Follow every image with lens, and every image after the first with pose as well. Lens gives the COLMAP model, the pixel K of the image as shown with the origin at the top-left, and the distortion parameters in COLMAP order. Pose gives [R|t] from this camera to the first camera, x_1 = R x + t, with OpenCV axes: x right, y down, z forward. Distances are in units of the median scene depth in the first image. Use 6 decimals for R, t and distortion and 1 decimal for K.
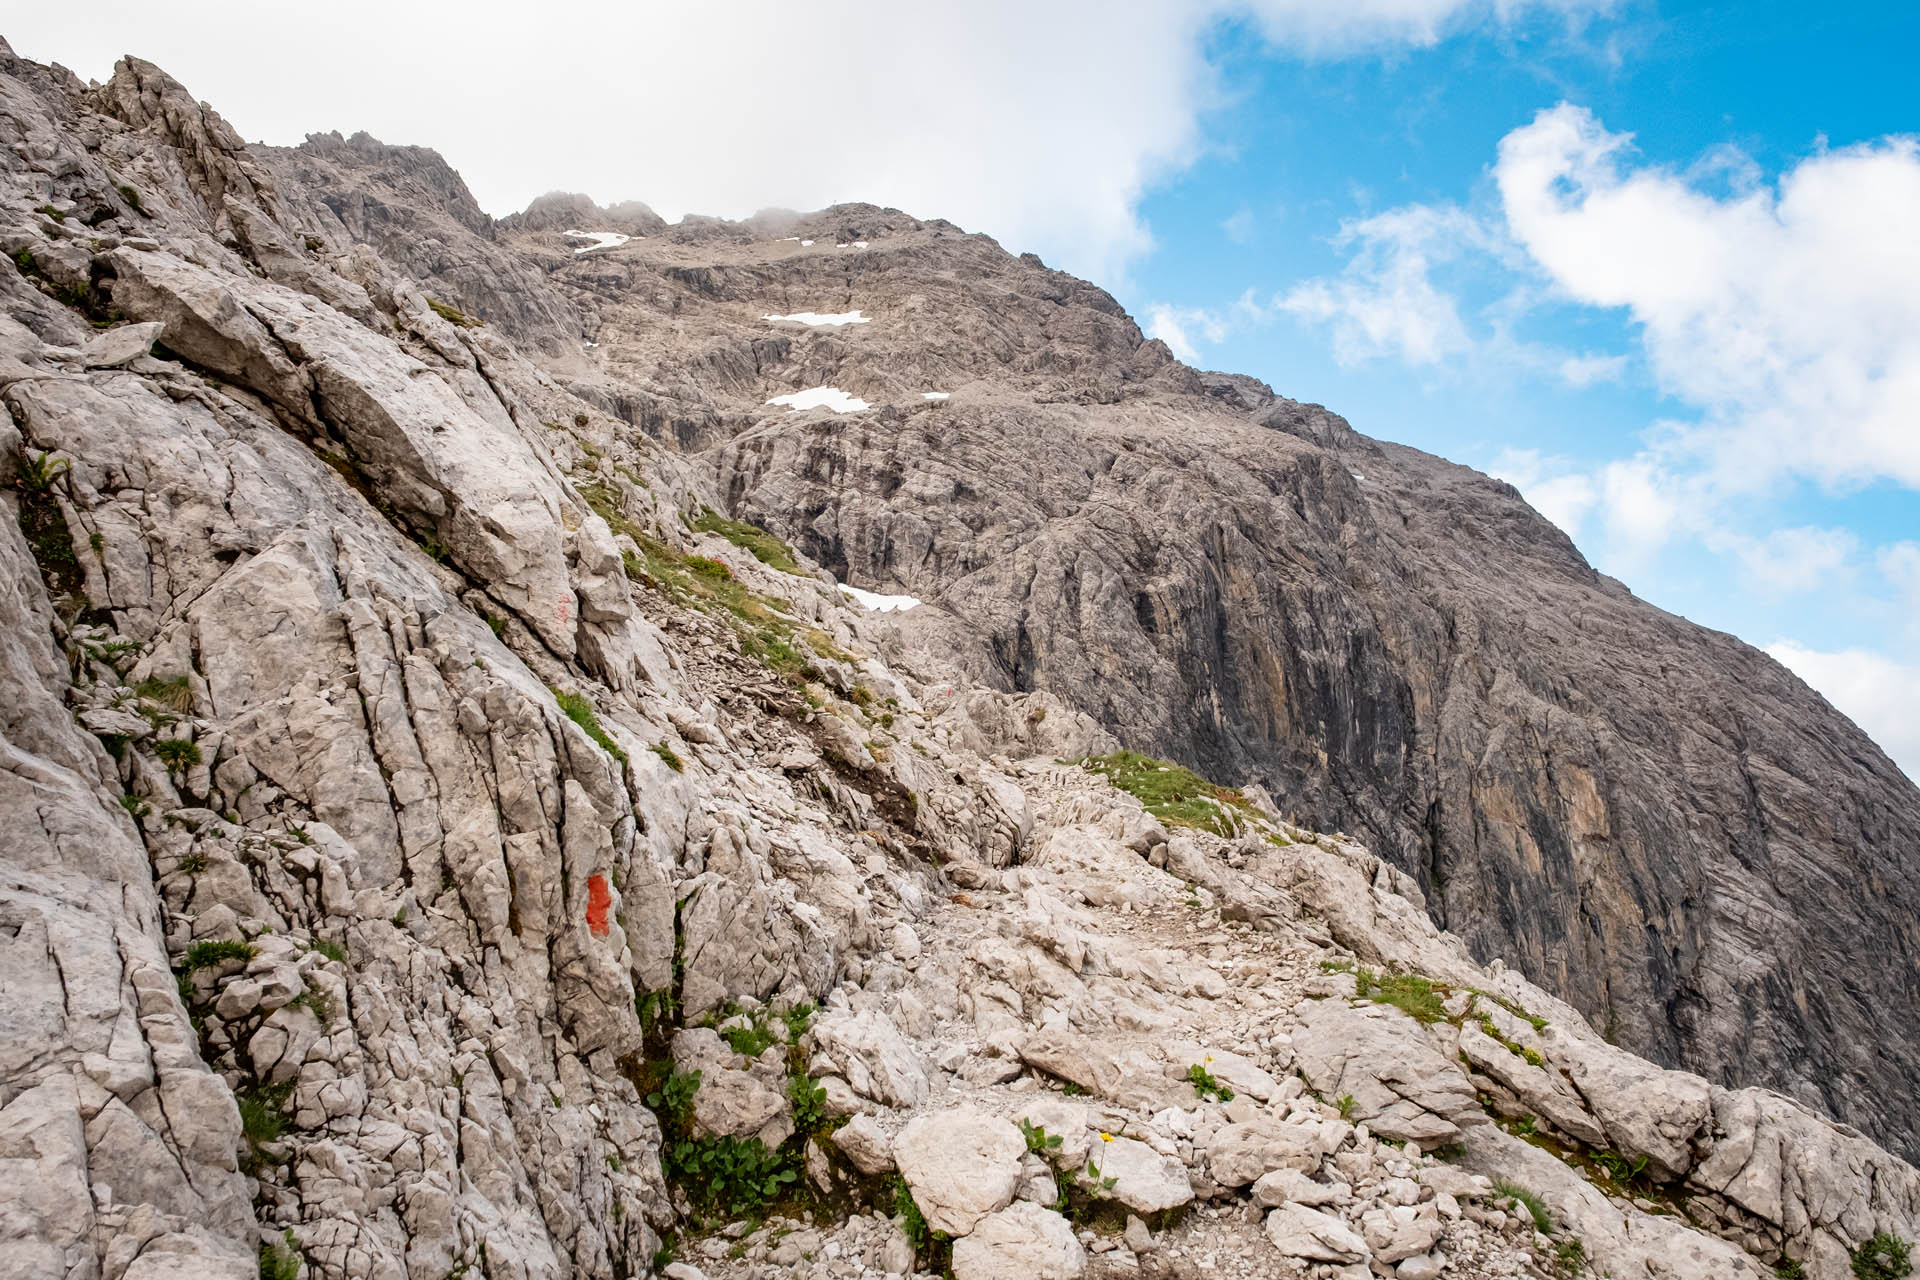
lens RADIAL K [[1313.0, 0, 961.2], [0, 1313.0, 640.0], [0, 0, 1]] dist [-0.010097, 0.001832]
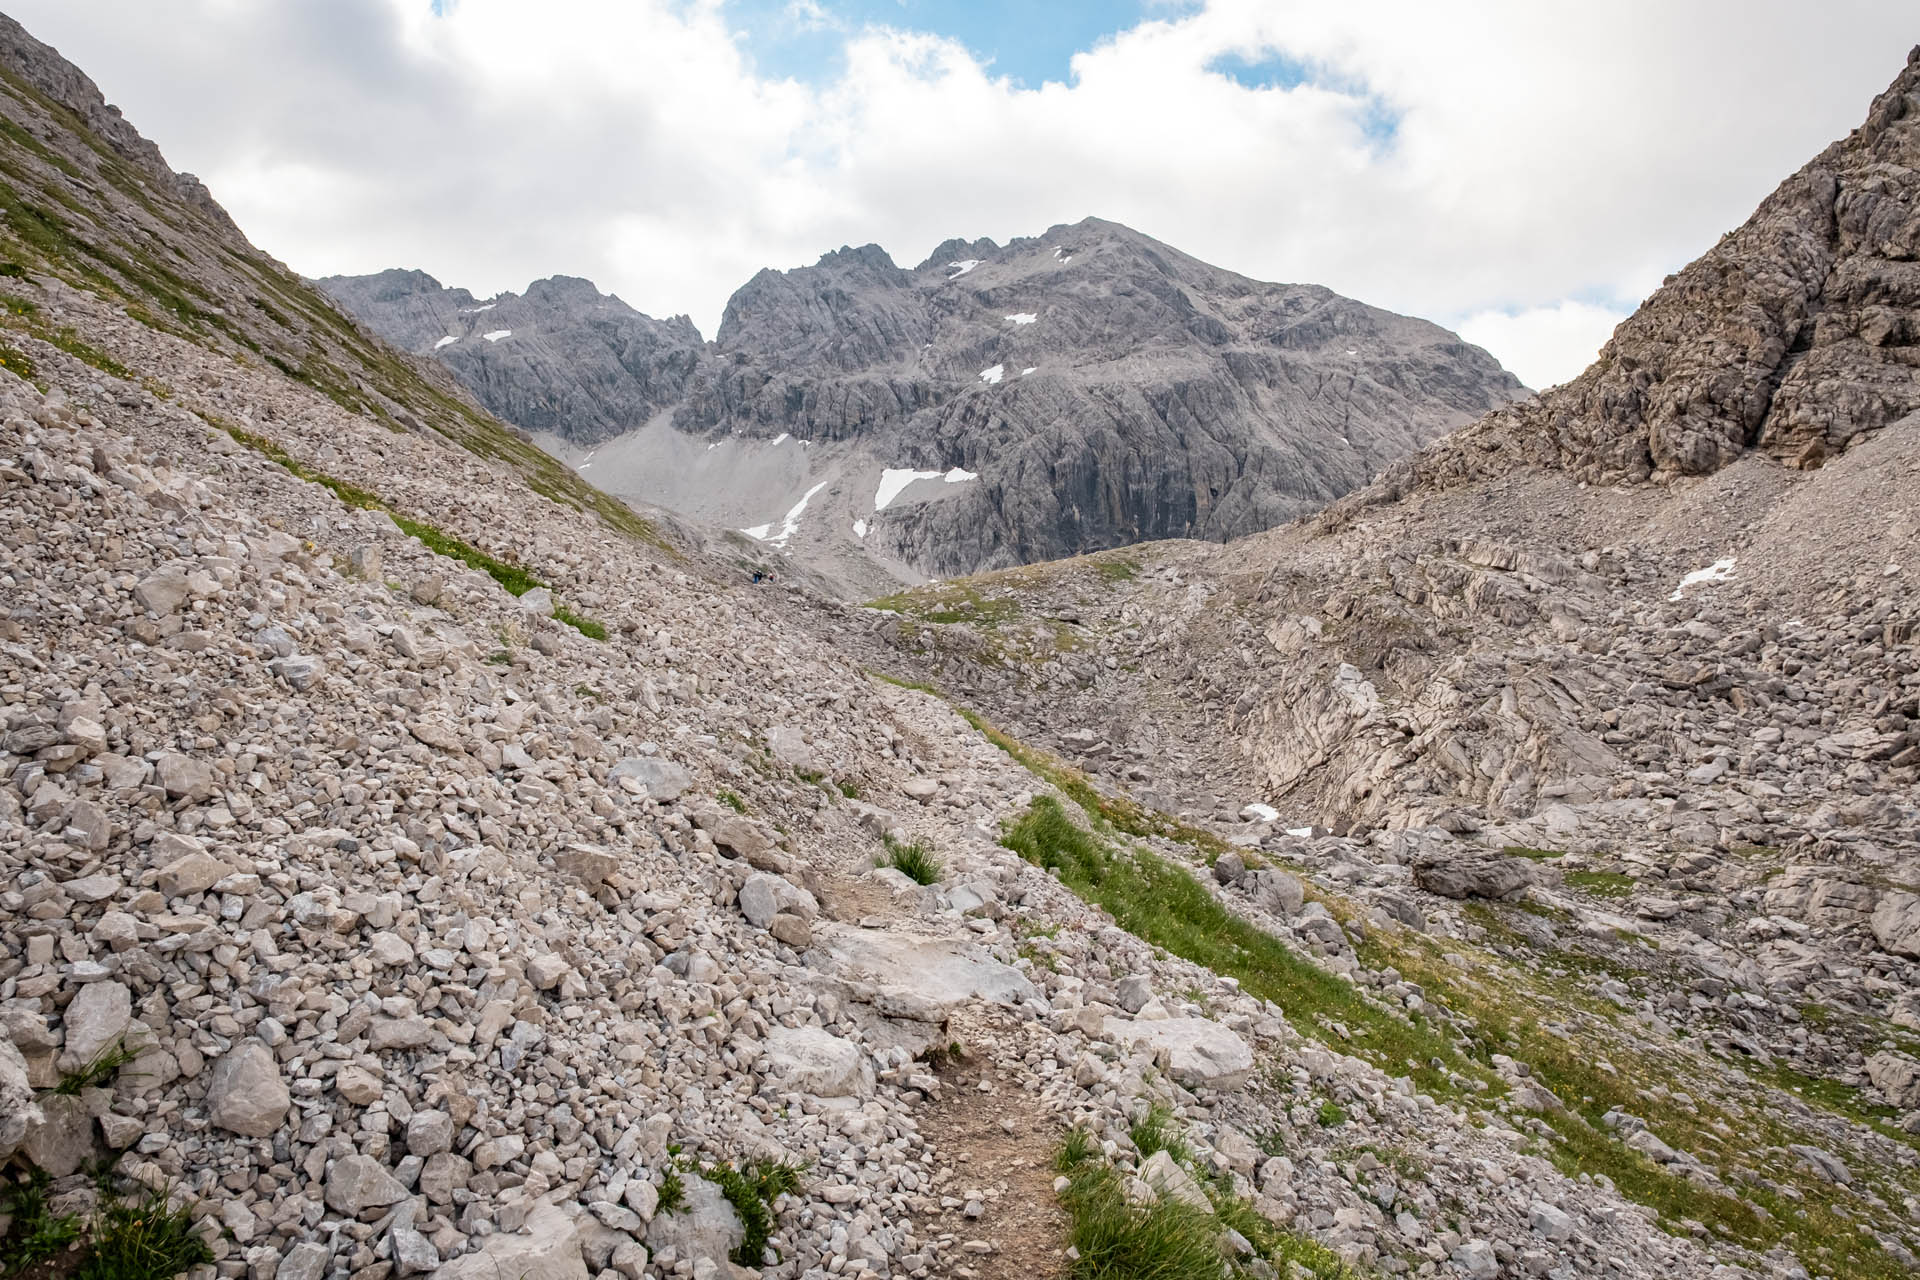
lens RADIAL K [[1313.0, 0, 959.7], [0, 1313.0, 640.8], [0, 0, 1]] dist [-0.010097, 0.001832]
pose [[0.834326, 0.004139, -0.551255, 0.936281], [0.095221, 0.983859, 0.151505, -0.072436], [0.542985, -0.178896, 0.820465, -0.804622]]
